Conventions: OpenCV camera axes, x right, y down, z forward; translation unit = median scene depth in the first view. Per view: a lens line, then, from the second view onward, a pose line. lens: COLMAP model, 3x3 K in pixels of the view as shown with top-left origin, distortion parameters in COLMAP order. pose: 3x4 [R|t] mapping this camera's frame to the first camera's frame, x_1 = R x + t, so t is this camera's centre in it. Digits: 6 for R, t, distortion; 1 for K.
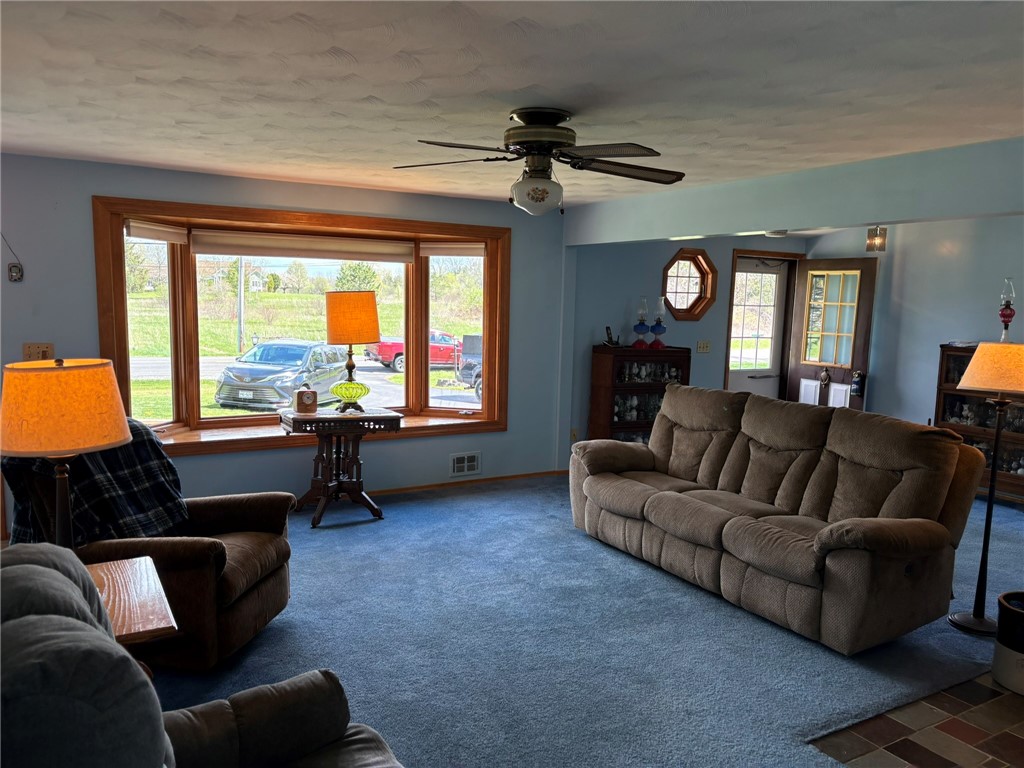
lens RADIAL K [[764.6, 0, 513.7], [0, 764.6, 402.1], [0, 0, 1]] dist [0.057324, -0.075548]
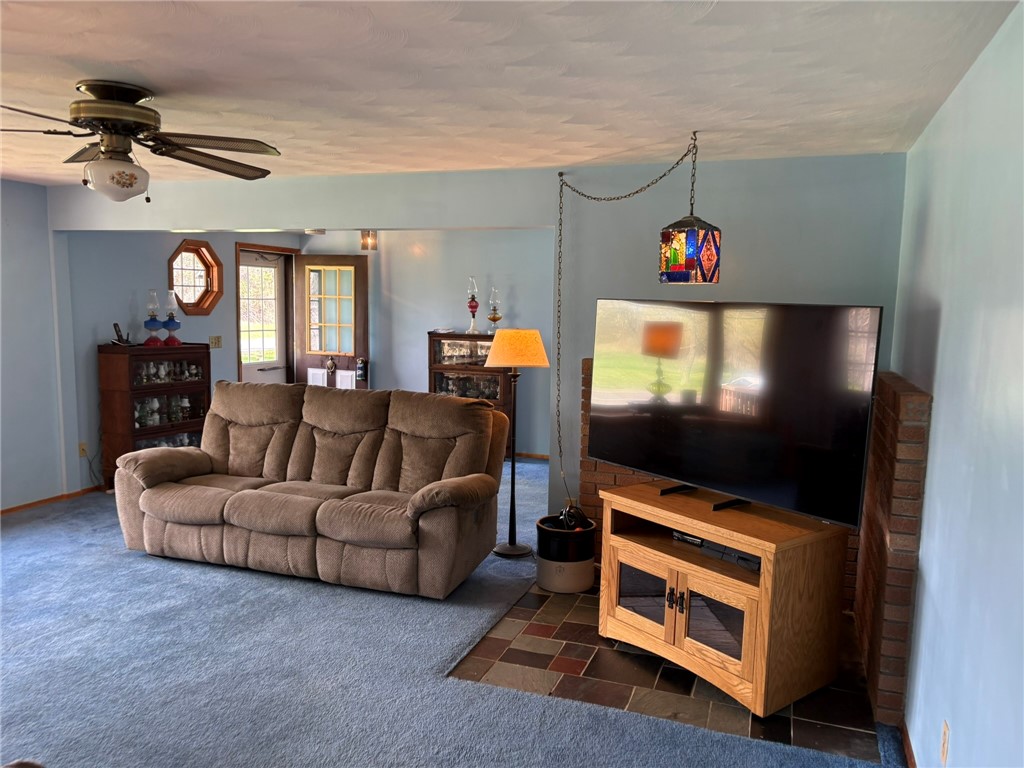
lens RADIAL K [[764.6, 0, 513.7], [0, 764.6, 402.1], [0, 0, 1]] dist [0.057324, -0.075548]
pose [[0.767255, -0.095117, 0.634249, -0.146279], [0.088143, 0.995196, 0.042619, -0.007394], [-0.635256, 0.023205, 0.771953, 0.016925]]
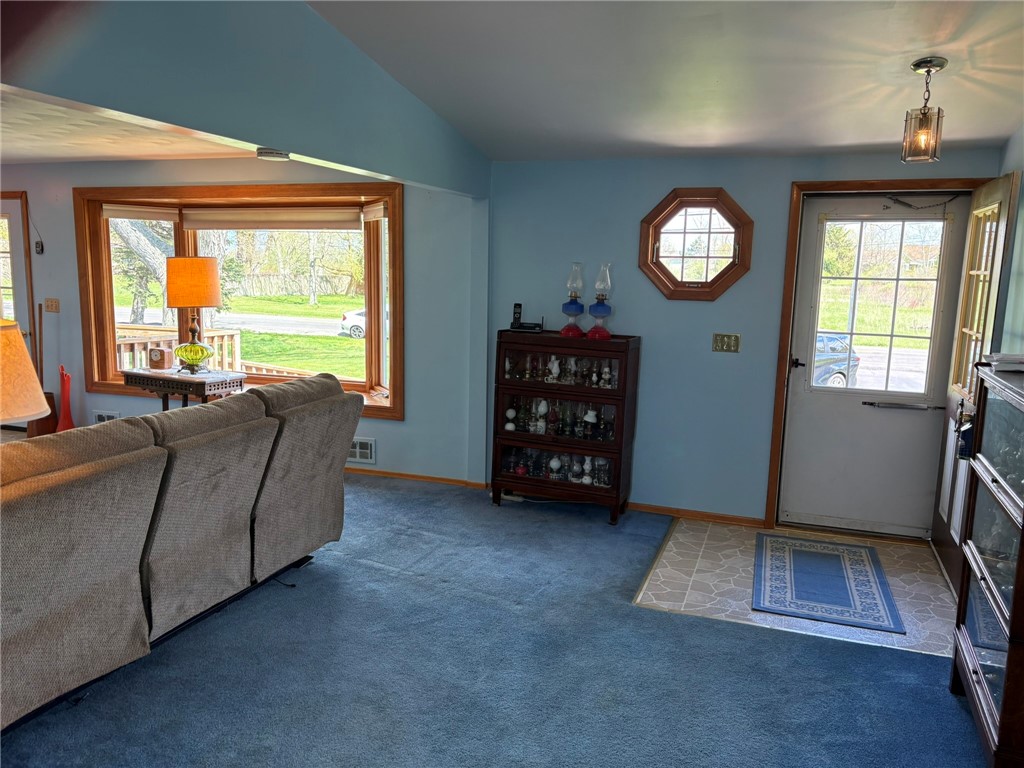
lens RADIAL K [[764.6, 0, 513.7], [0, 764.6, 402.1], [0, 0, 1]] dist [0.057324, -0.075548]
pose [[0.650951, 0.119188, -0.749705, 1.006491], [-0.107458, 0.992120, 0.064424, -0.073866], [0.751476, 0.038625, 0.658629, 0.739238]]
